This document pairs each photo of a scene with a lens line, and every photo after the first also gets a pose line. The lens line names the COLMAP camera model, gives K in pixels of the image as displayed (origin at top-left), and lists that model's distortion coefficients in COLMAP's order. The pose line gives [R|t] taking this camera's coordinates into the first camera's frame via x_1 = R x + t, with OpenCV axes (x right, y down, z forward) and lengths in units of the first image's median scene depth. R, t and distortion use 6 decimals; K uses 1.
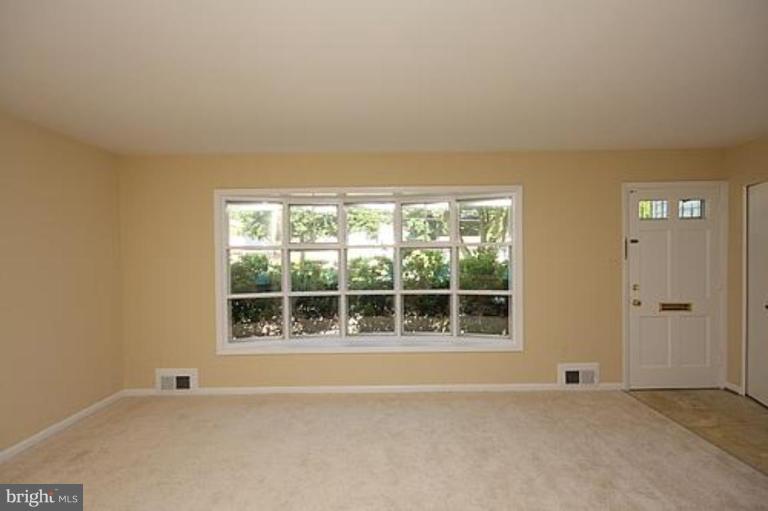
lens RADIAL K [[372.2, 0, 372.5], [0, 372.2, 258.0], [0, 0, 1]] dist [-0.000446, -0.000337]
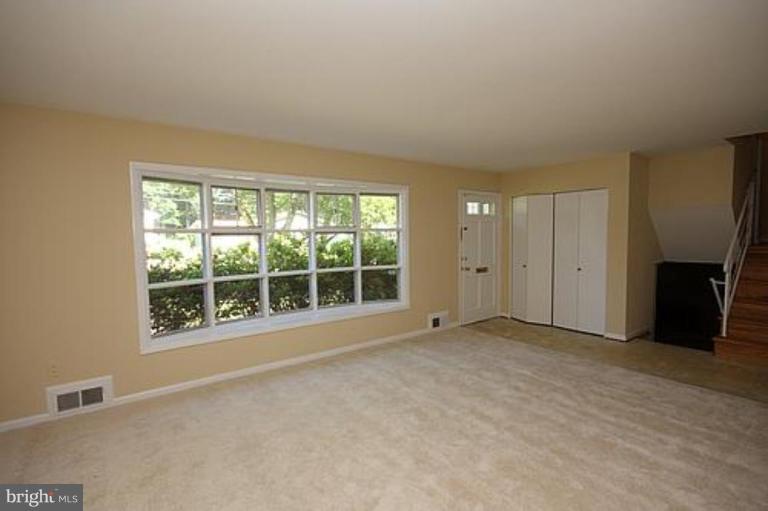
lens RADIAL K [[372.2, 0, 372.5], [0, 372.2, 258.0], [0, 0, 1]] dist [-0.000446, -0.000337]
pose [[0.806344, -0.035125, 0.590403, -0.490045], [0.011584, 0.998981, 0.043613, 0.003990], [-0.591334, -0.028328, 0.805929, -0.012224]]
